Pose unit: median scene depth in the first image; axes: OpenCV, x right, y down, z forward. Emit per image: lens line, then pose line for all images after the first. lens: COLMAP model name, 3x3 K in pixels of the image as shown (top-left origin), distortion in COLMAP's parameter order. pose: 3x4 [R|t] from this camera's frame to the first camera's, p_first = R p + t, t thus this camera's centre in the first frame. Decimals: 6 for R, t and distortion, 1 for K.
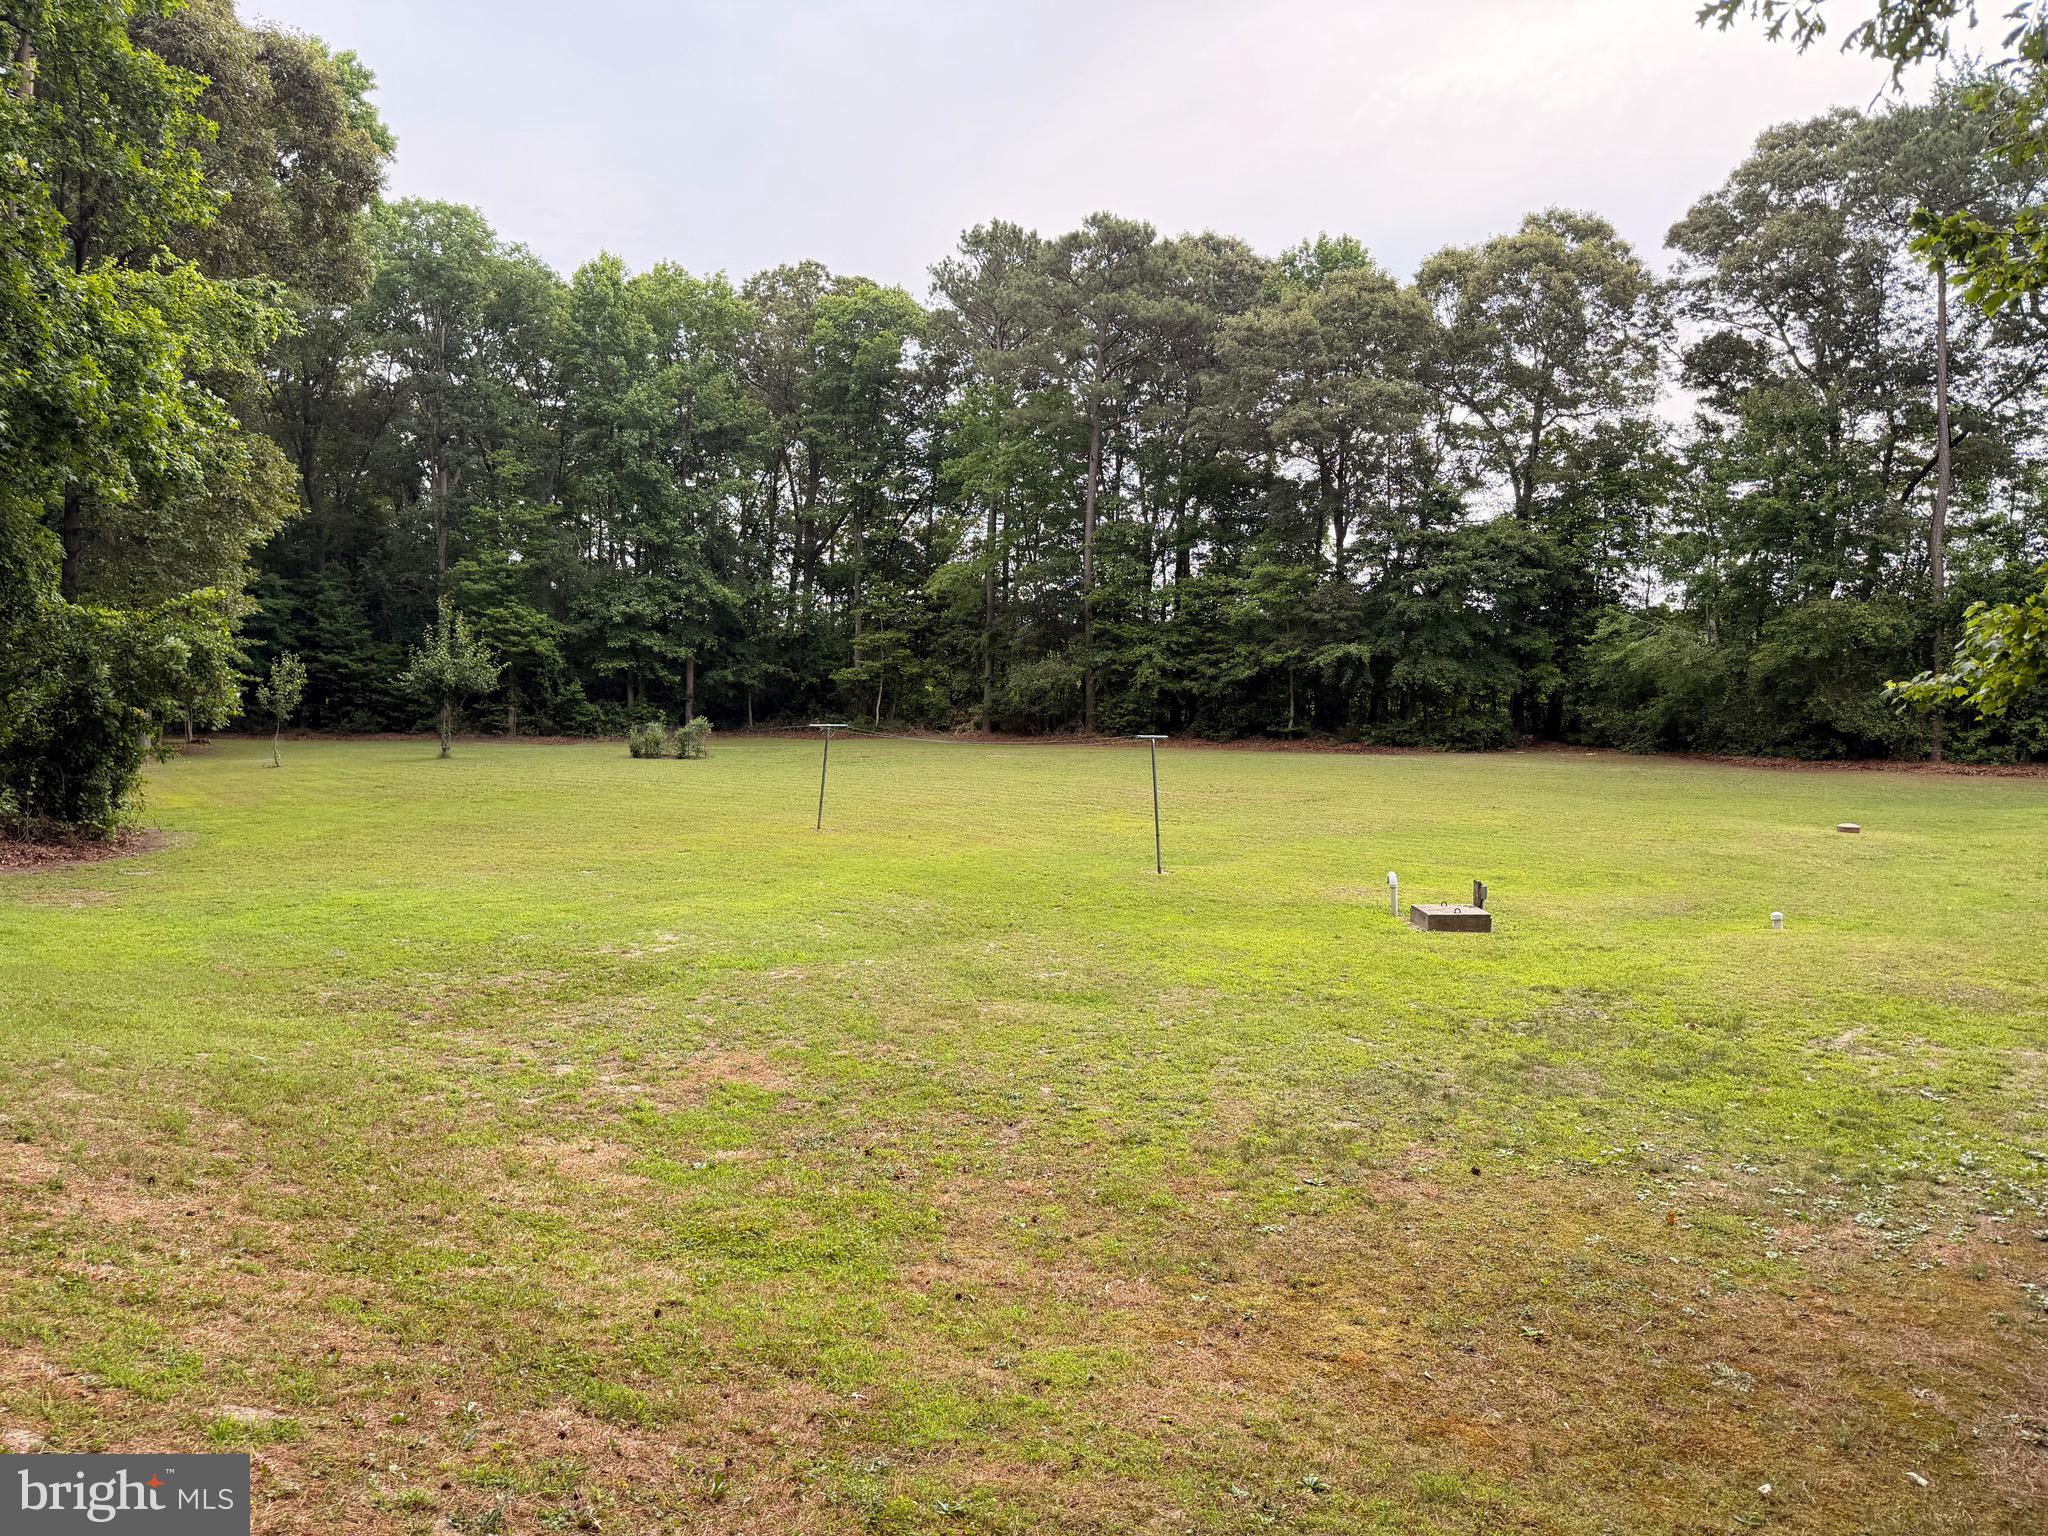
lens RADIAL K [[1416.2, 0, 1030.7], [0, 1416.2, 754.0], [0, 0, 1]] dist [0.130532, -0.249441]
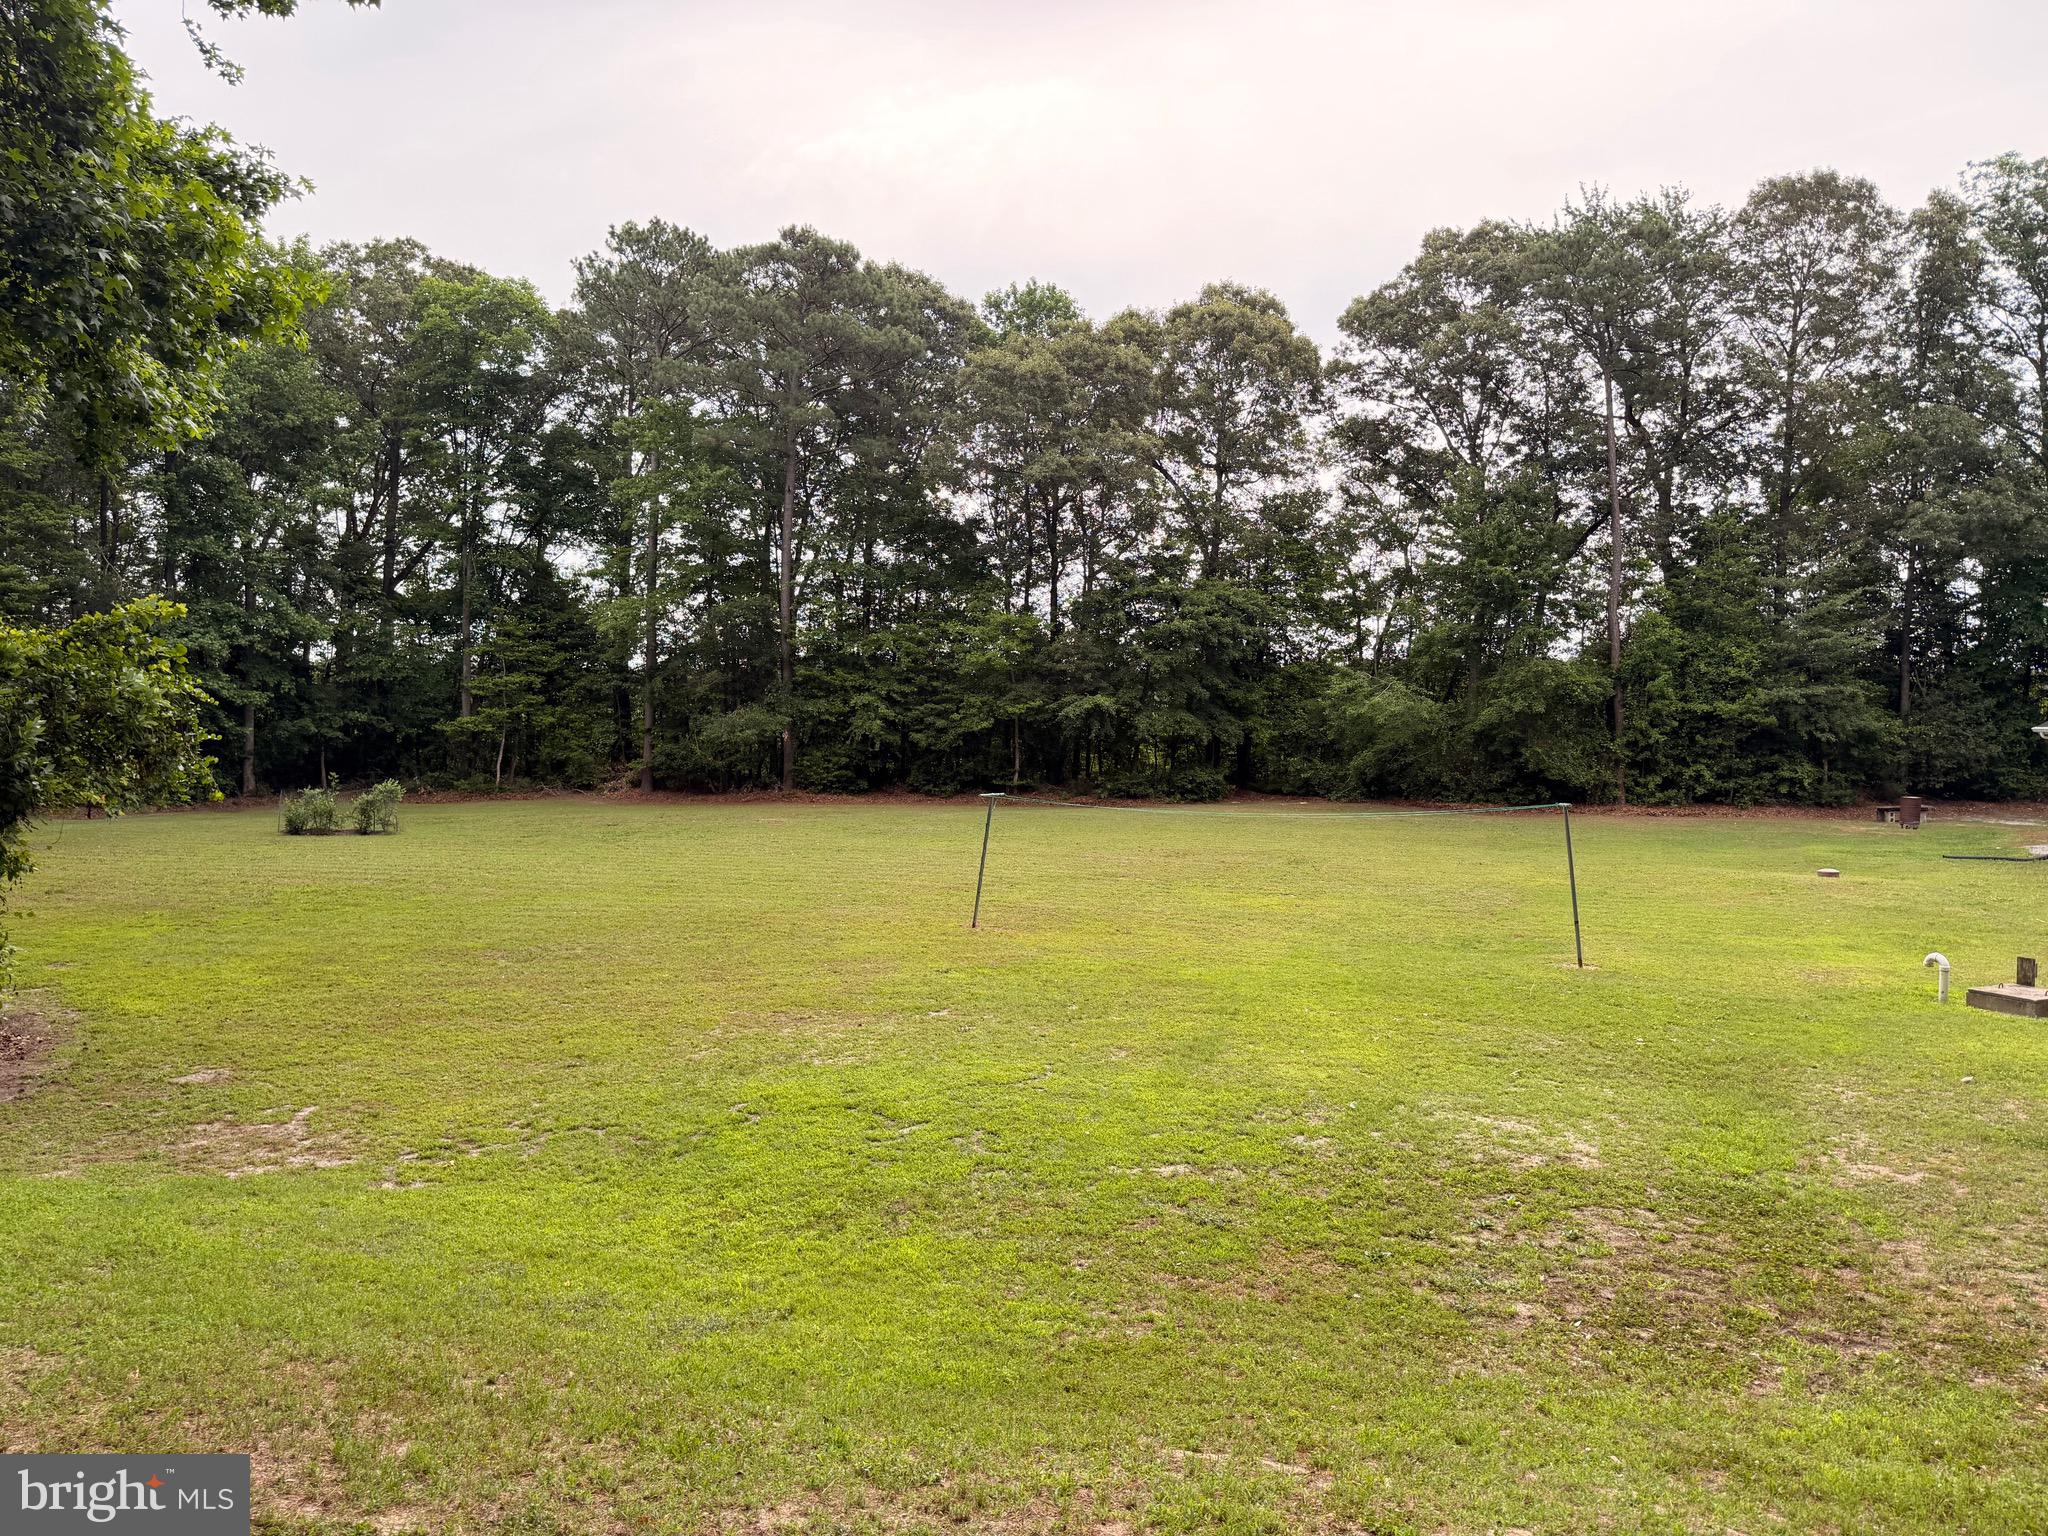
lens RADIAL K [[1444.0, 0, 1028.1], [0, 1444.0, 739.3], [0, 0, 1]] dist [0.063978, -0.053510]
pose [[0.920974, -0.004232, 0.389601, -0.196424], [0.020873, 0.999041, -0.038491, -0.009428], [-0.389064, 0.043582, 0.920179, 0.102530]]
